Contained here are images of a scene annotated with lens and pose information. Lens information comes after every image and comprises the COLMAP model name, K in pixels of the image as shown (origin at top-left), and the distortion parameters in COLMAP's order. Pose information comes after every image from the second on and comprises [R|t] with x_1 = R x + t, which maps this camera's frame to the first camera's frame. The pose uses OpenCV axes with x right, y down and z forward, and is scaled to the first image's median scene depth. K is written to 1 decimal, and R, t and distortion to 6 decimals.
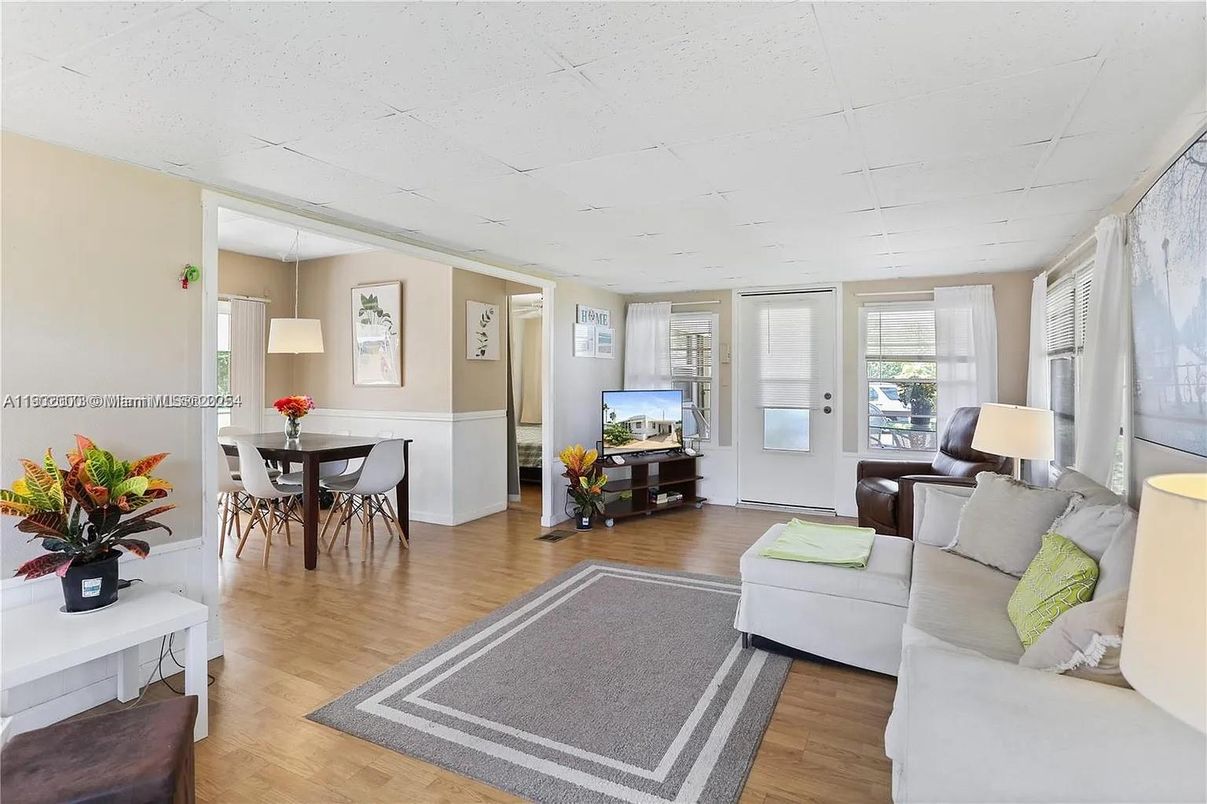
lens RADIAL K [[599.9, 0, 609.1], [0, 599.9, 378.1], [0, 0, 1]] dist [-0.043524, 0.000927]
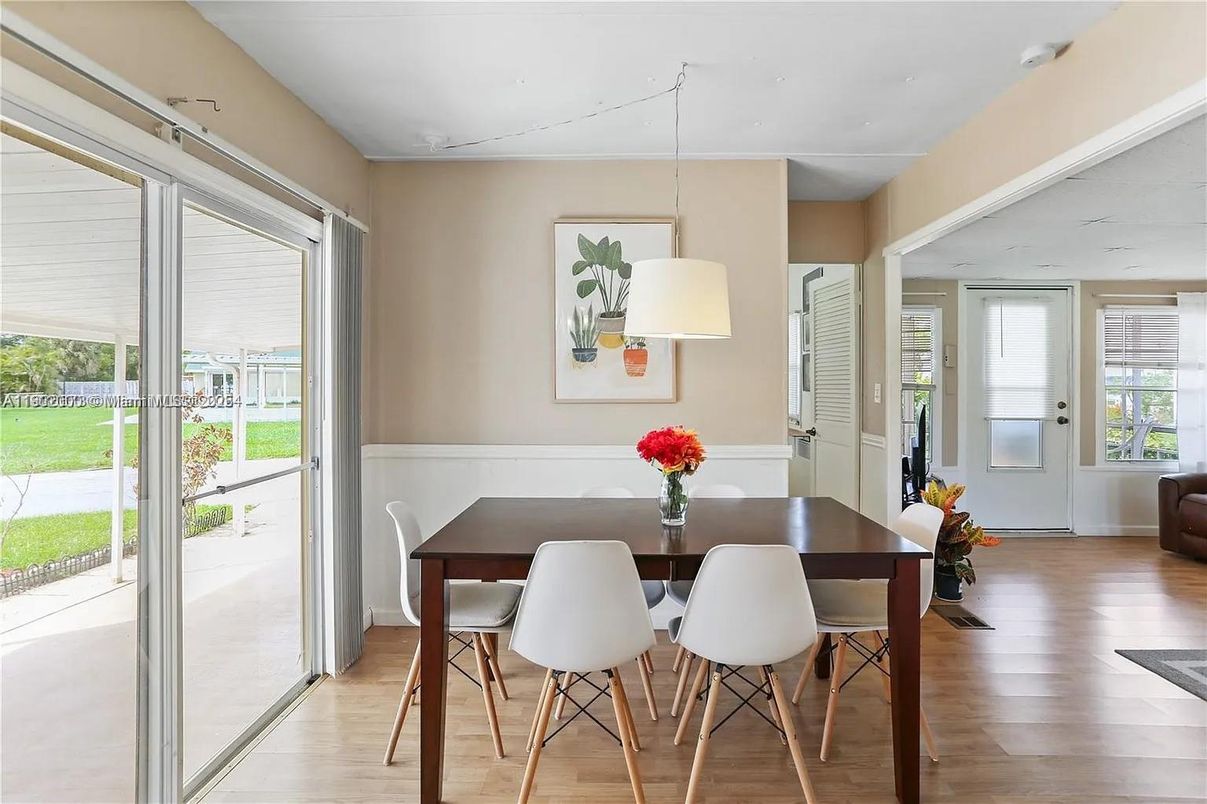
lens RADIAL K [[608.1, 0, 602.9], [0, 608.1, 380.9], [0, 0, 1]] dist [-0.021825, -0.000135]
pose [[0.893600, 0.002190, 0.448859, -0.716484], [-0.000566, 0.999993, -0.003750, -0.002987], [-0.448864, 0.003097, 0.893595, 0.533219]]
